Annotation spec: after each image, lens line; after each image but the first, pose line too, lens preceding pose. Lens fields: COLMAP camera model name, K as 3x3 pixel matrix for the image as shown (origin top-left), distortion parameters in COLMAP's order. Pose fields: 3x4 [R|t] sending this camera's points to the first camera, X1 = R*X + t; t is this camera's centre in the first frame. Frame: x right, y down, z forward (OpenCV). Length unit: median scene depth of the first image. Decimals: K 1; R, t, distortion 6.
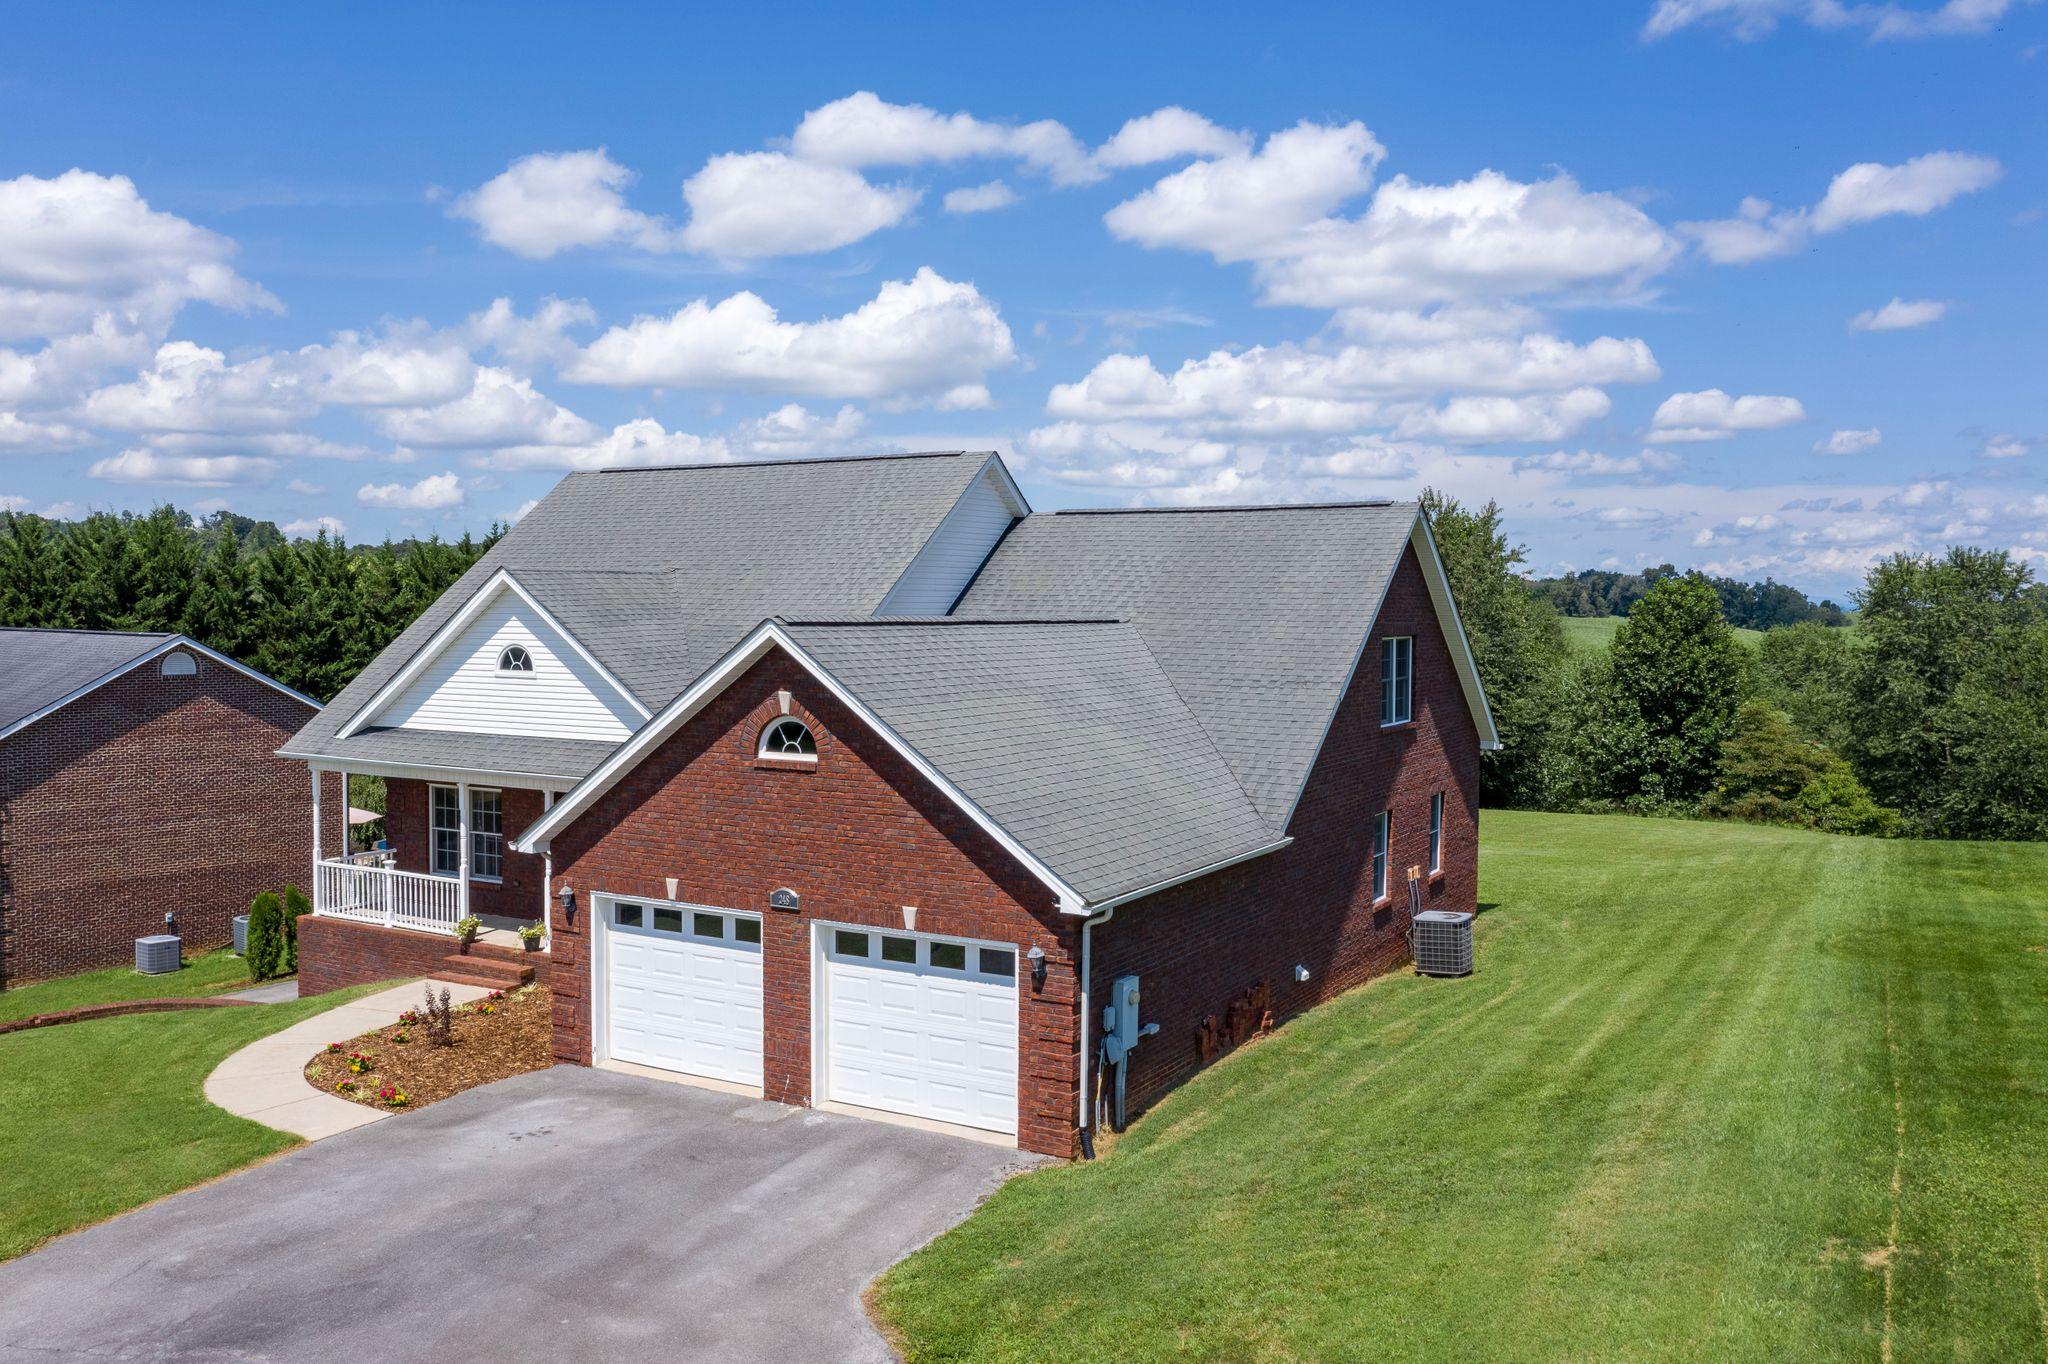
lens RADIAL K [[1671.6, 0, 985.4], [0, 1671.6, 675.8], [0, 0, 1]] dist [-0.034089, -0.005800]
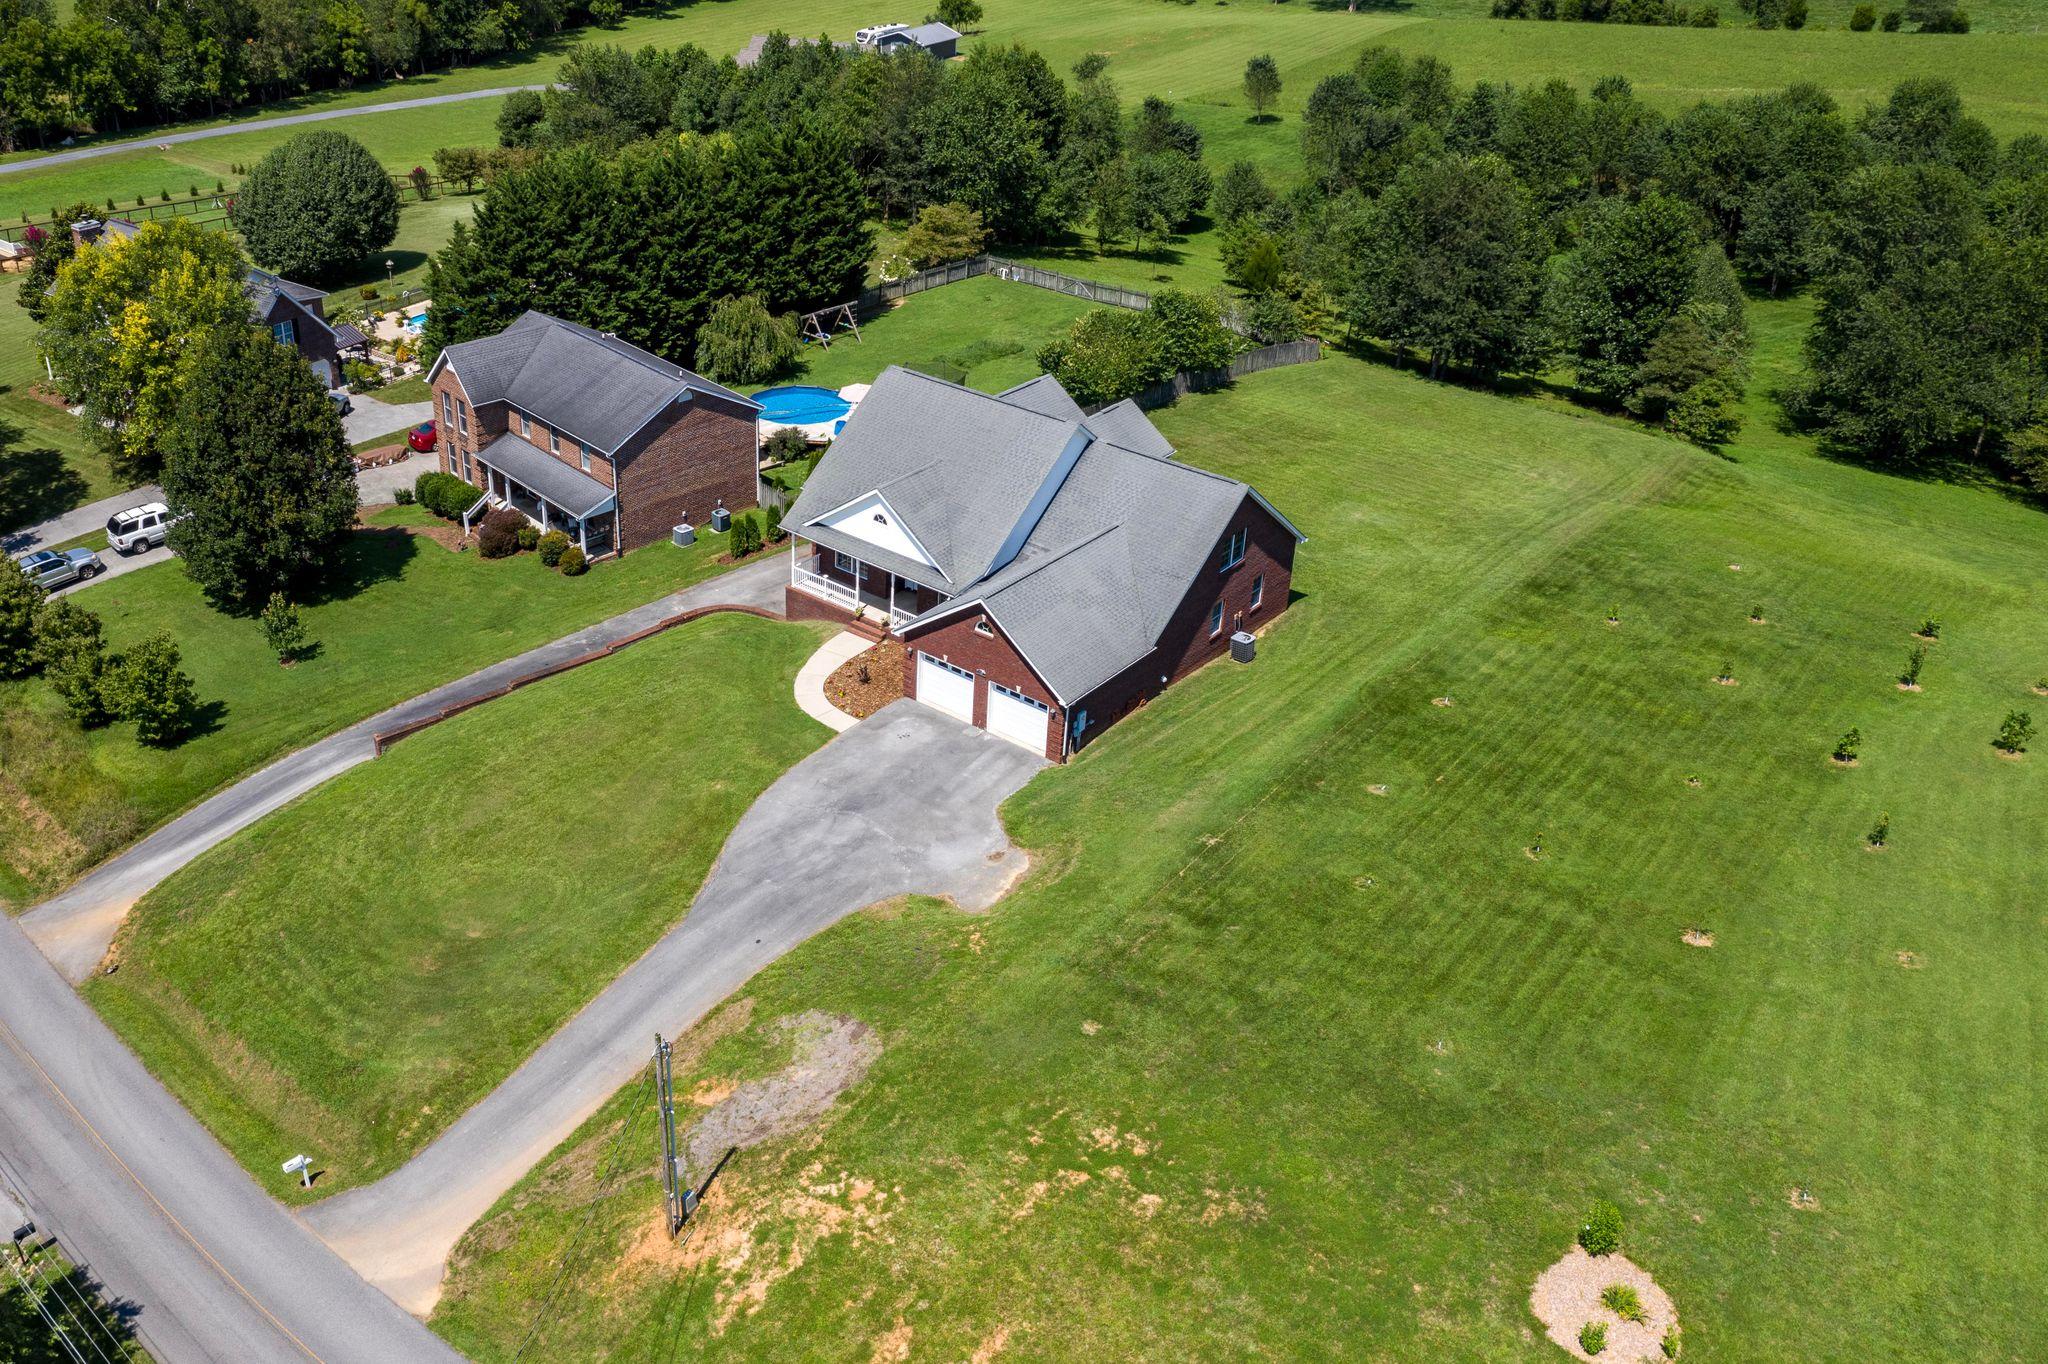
lens RADIAL K [[1781.9, 0, 884.0], [0, 1781.9, 674.1], [0, 0, 1]] dist [-0.035869, -0.002134]
pose [[0.984873, 0.096200, -0.144123, 0.185799], [-0.019749, 0.888632, 0.458196, -1.400249], [0.172151, -0.448418, 0.877089, -1.996722]]
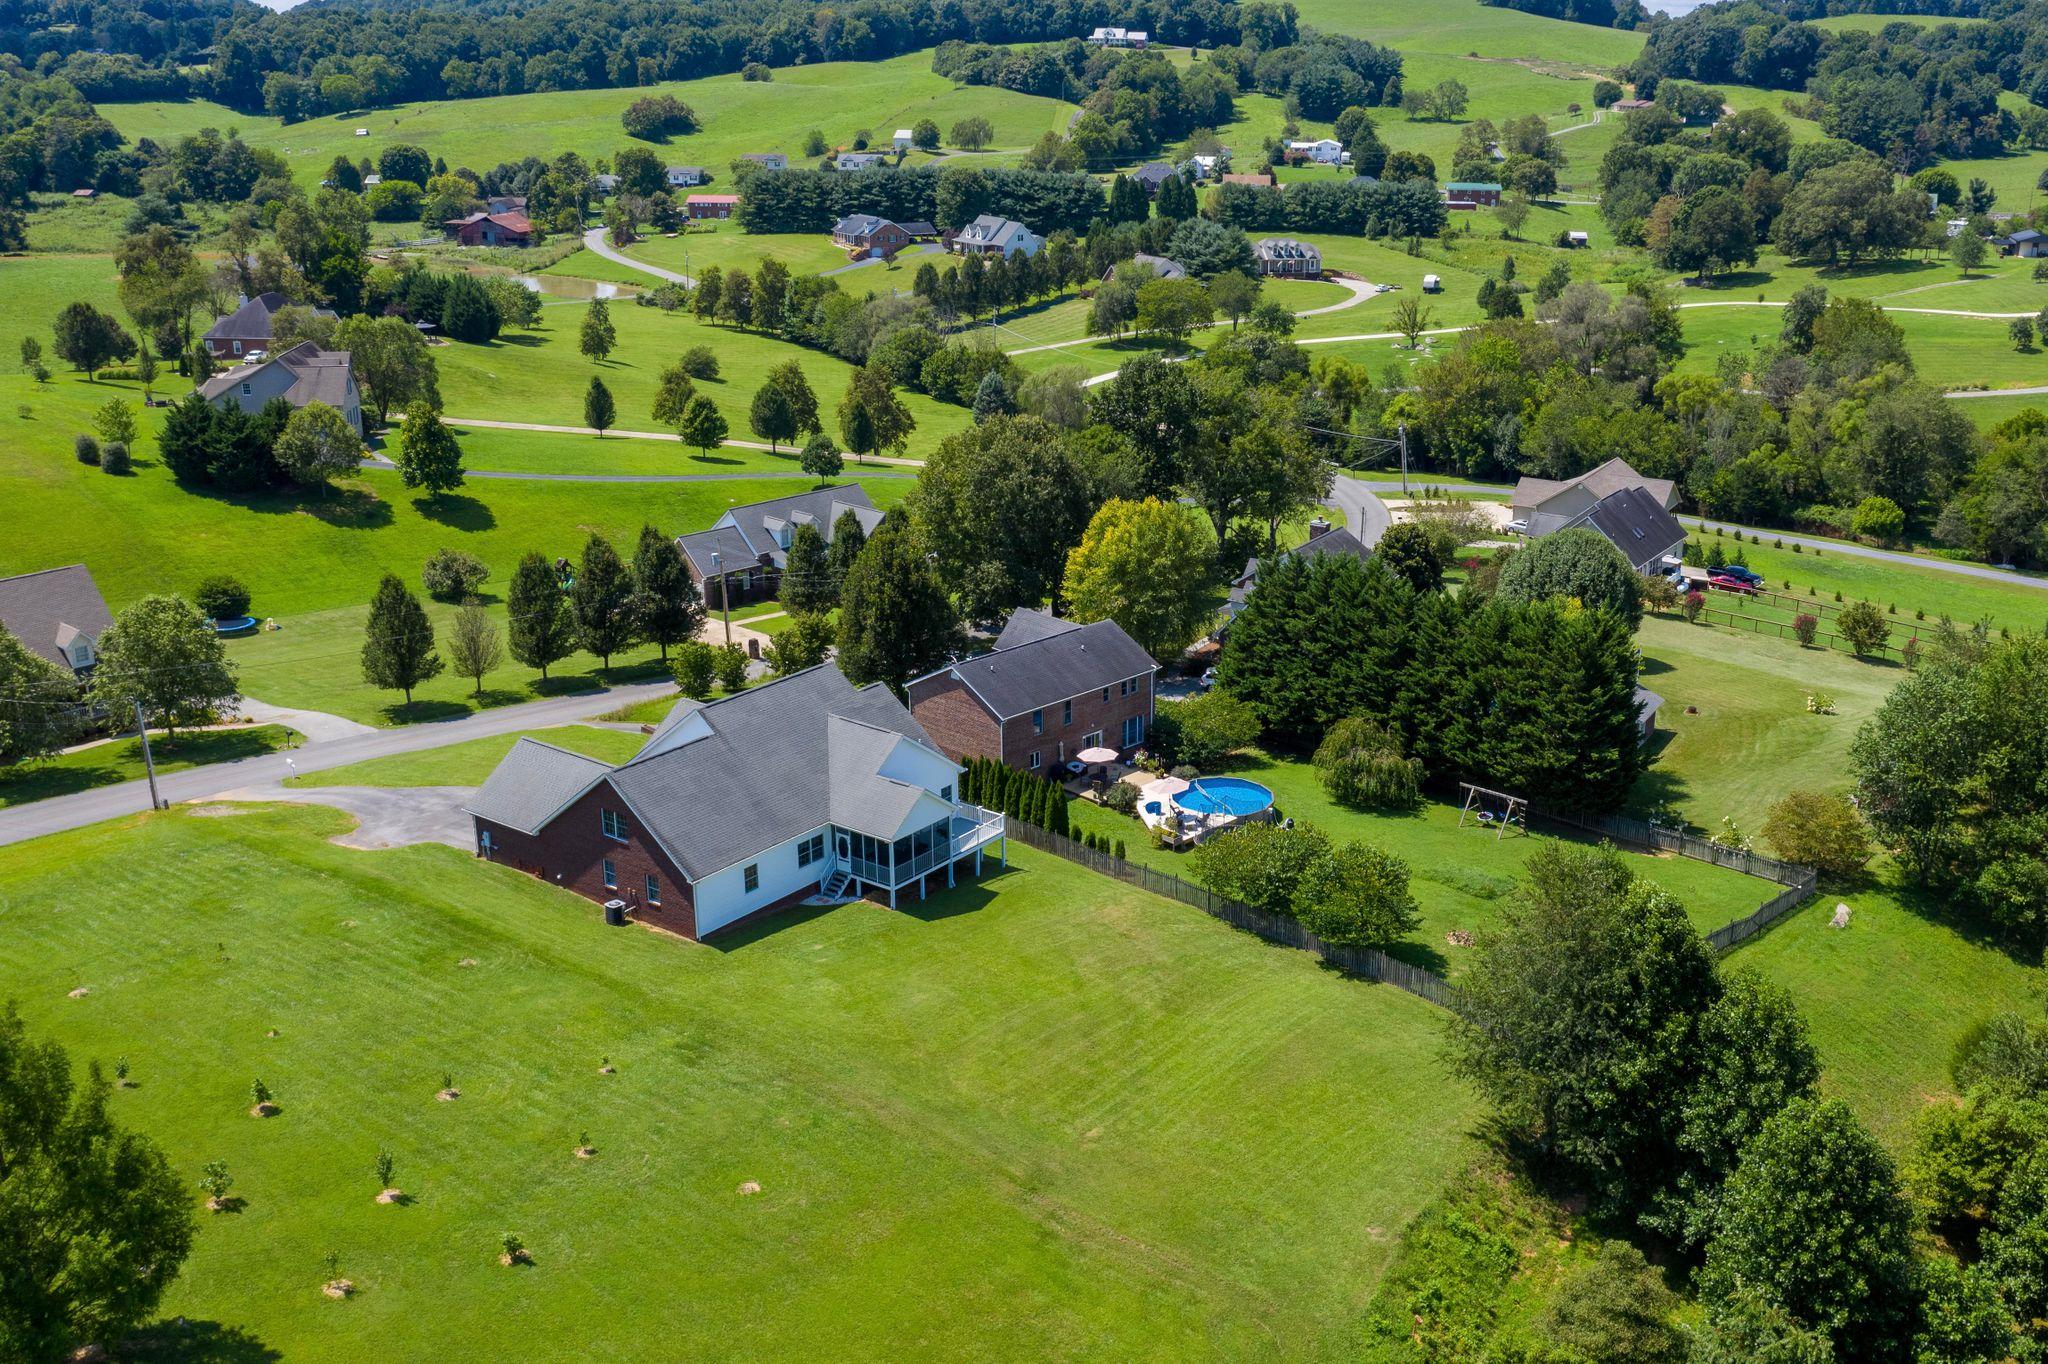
lens RADIAL K [[1902.8, 0, 1212.7], [0, 1902.8, 681.0], [0, 0, 1]] dist [-0.046542, 0.002826]
pose [[-0.048523, 0.309355, -0.949708, 4.672440], [-0.058022, 0.948349, 0.311877, -1.911206], [0.997135, 0.070237, -0.028067, 2.986235]]
